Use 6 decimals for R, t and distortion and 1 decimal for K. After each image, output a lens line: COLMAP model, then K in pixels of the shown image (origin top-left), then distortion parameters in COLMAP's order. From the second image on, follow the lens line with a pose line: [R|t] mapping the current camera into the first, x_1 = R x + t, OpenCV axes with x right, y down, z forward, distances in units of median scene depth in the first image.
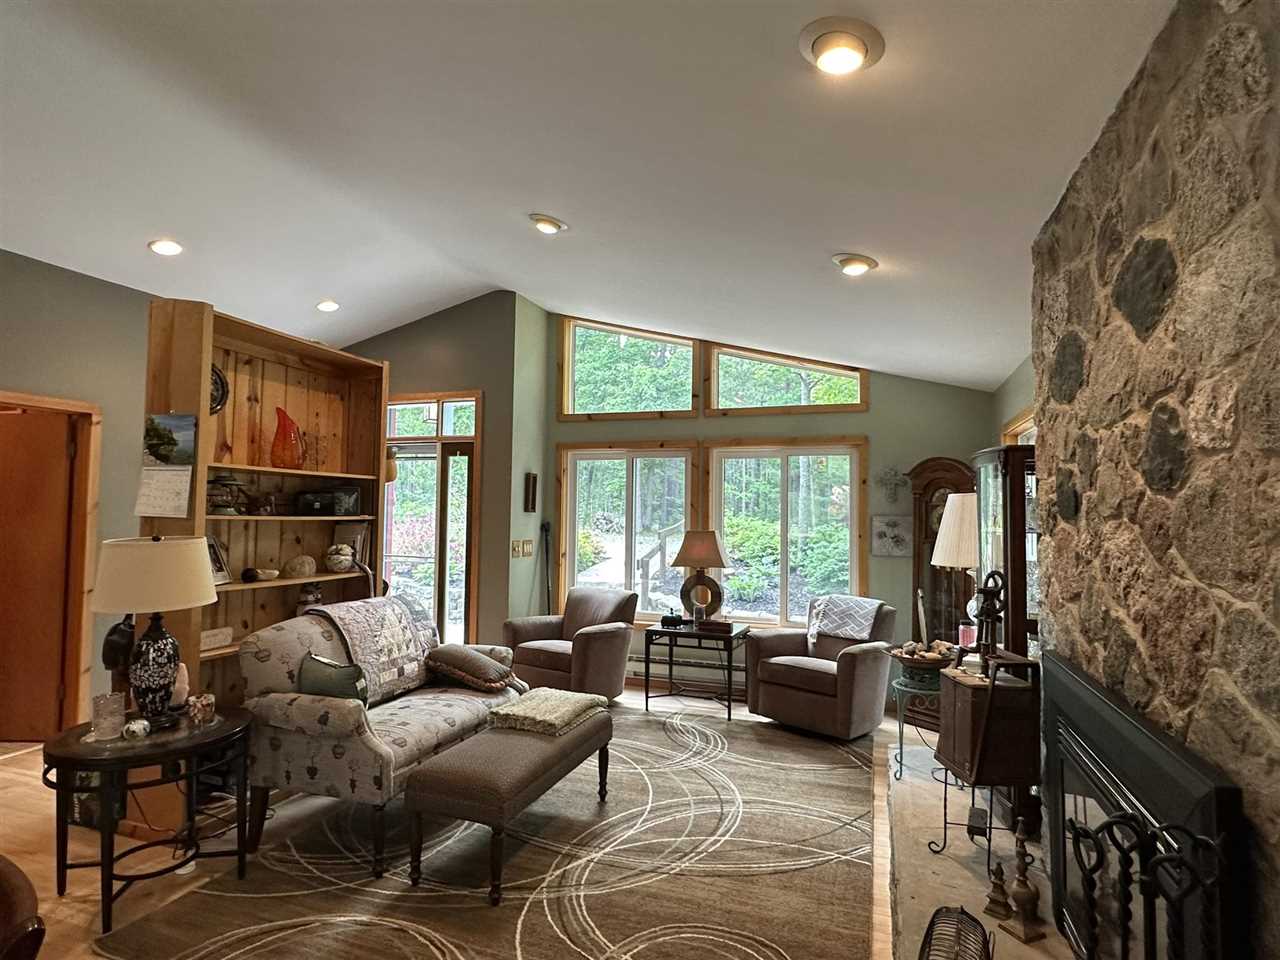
lens RADIAL K [[690.1, 0, 637.4], [0, 690.1, 480.9], [0, 0, 1]] dist [-0.004637, -0.000488]
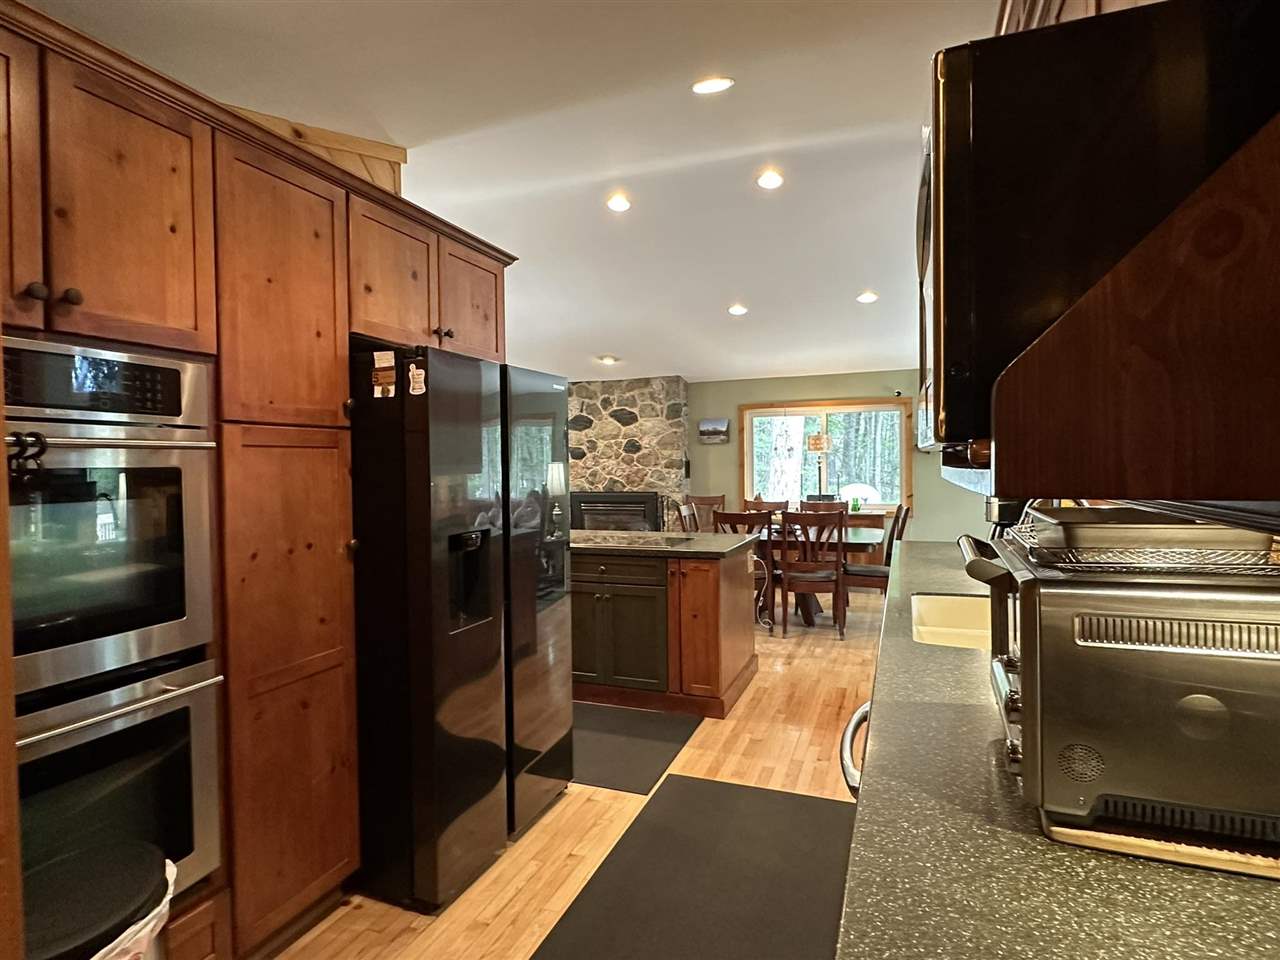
lens RADIAL K [[690.1, 0, 637.4], [0, 690.1, 480.9], [0, 0, 1]] dist [-0.004637, -0.000488]
pose [[0.033374, -0.042542, 0.998537, -1.810279], [-0.030431, 0.998587, 0.043561, -0.003066], [-0.998980, -0.031840, 0.032032, 0.253752]]
